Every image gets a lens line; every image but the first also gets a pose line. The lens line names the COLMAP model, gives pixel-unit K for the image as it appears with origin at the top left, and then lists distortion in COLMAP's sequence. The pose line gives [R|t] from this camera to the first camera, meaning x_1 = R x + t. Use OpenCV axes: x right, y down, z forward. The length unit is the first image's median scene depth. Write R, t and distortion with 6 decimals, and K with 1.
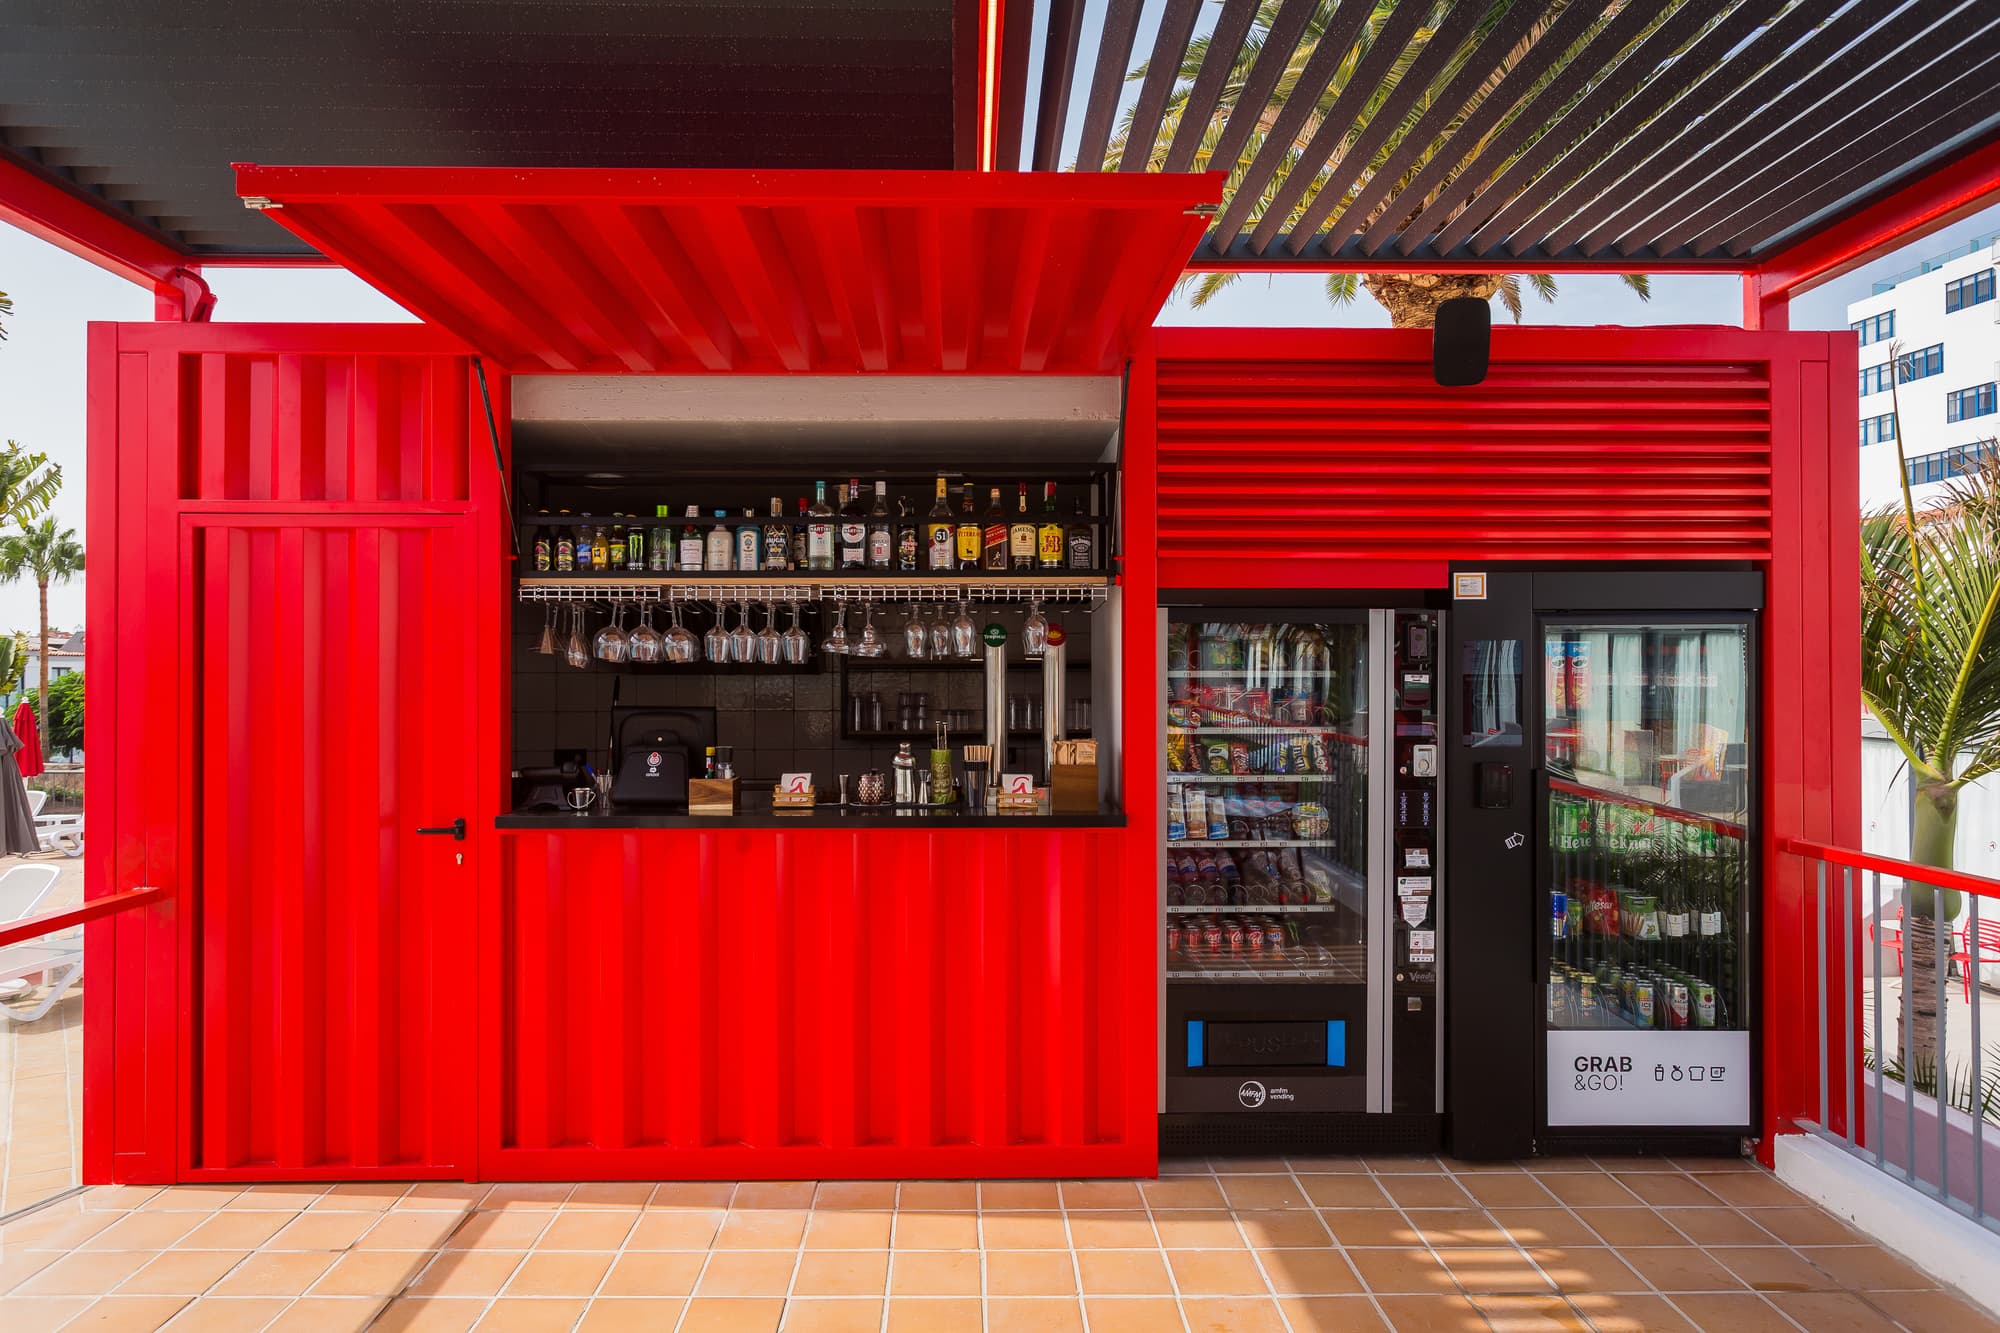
lens RADIAL K [[1287.8, 0, 1007.3], [0, 1287.8, 642.4], [0, 0, 1]] dist [-0.030095, 0.038247]
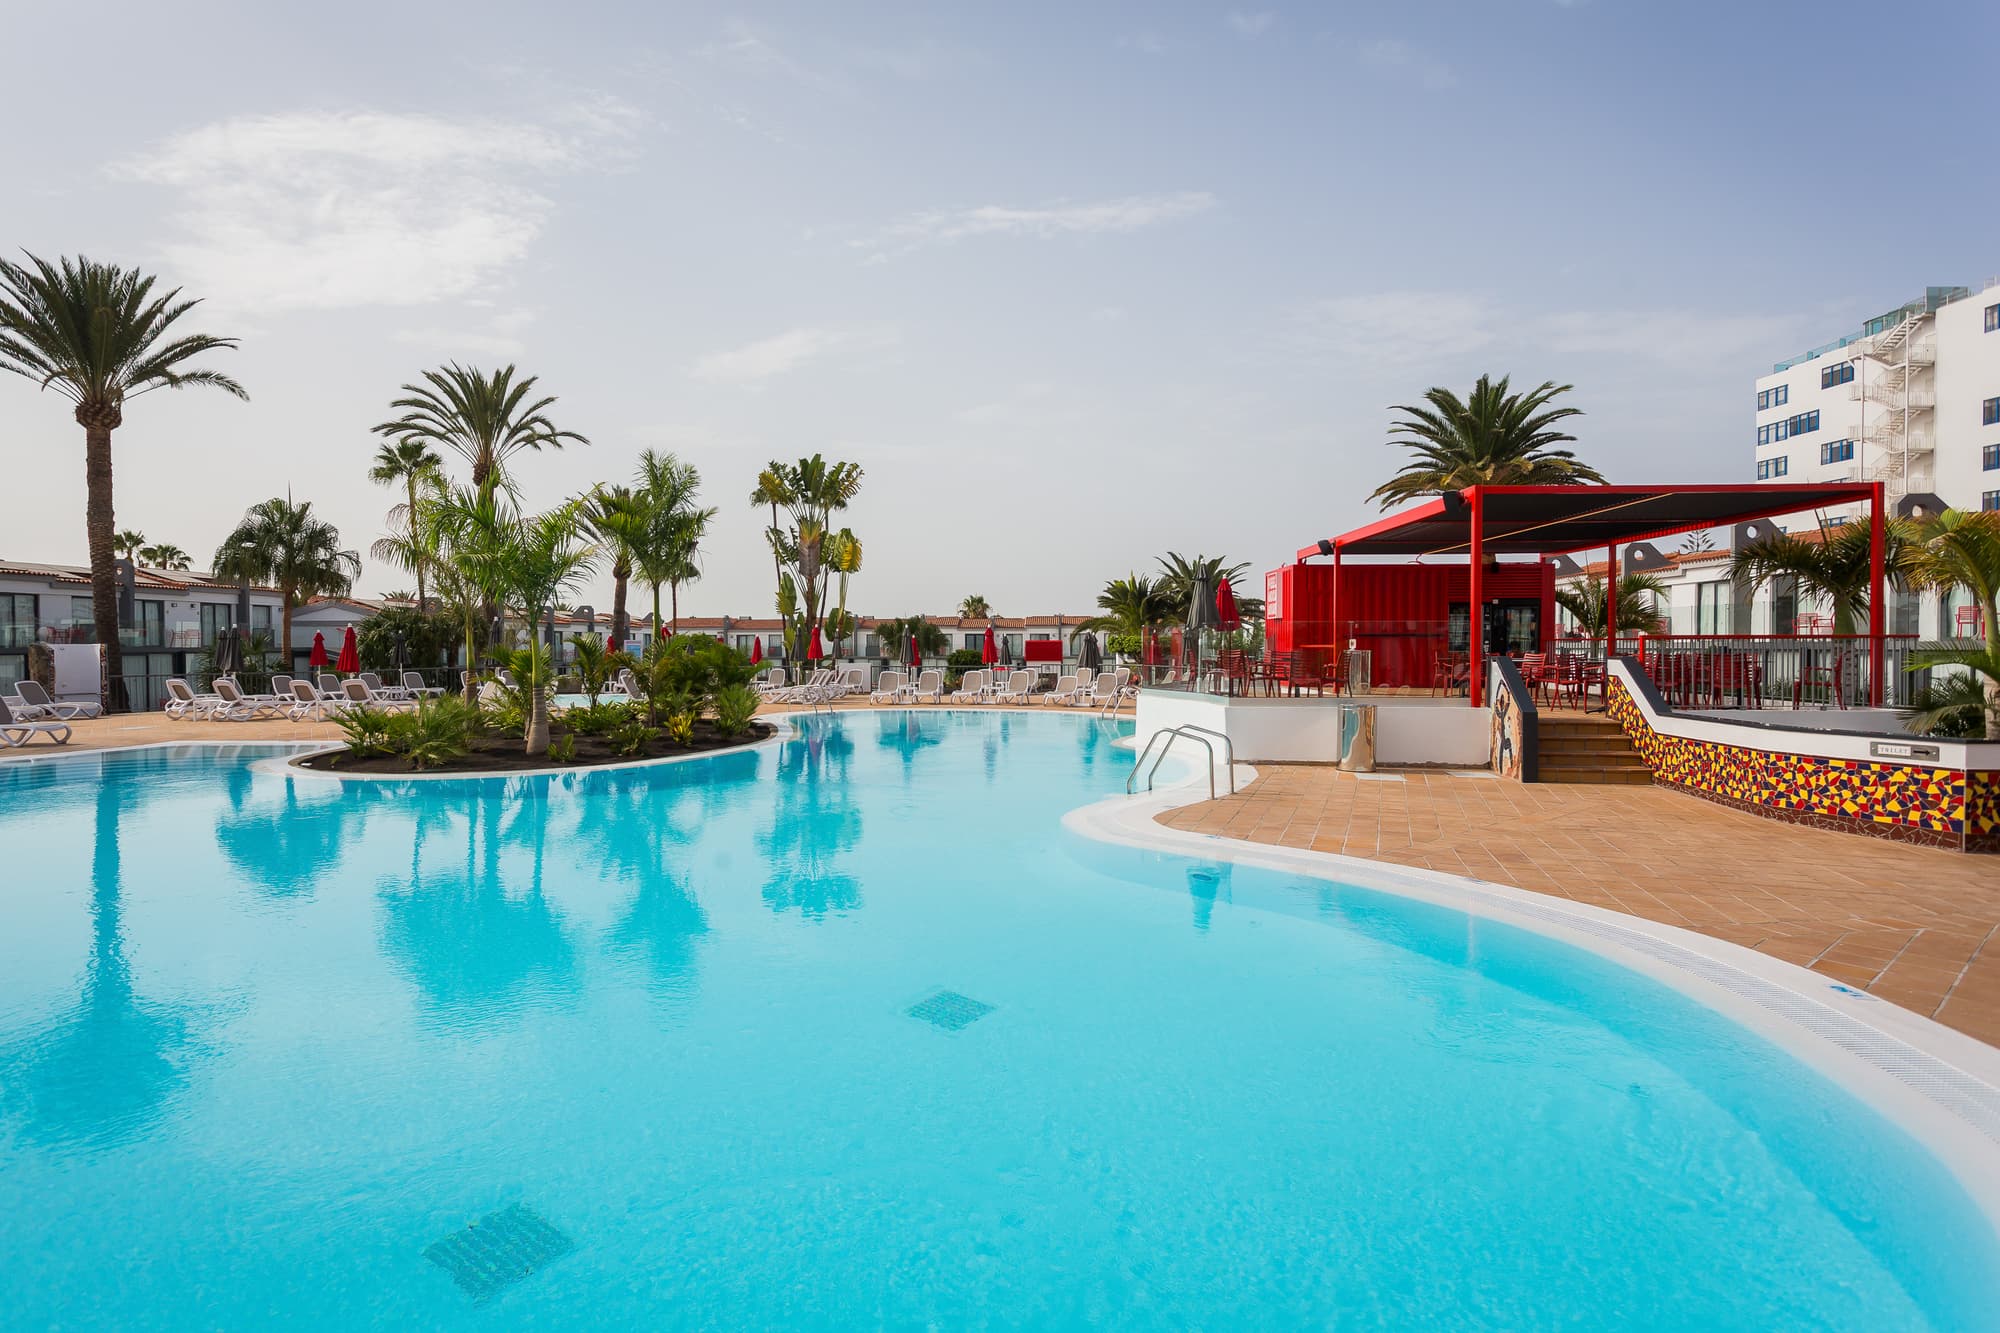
lens RADIAL K [[1014.7, 0, 971.3], [0, 1014.7, 658.1], [0, 0, 1]] dist [-0.003578, 0.000820]
pose [[0.993840, 0.003475, -0.110773, -0.104943], [0.001047, 0.999169, 0.040736, 0.001970], [0.110822, -0.040601, 0.993011, -0.271199]]
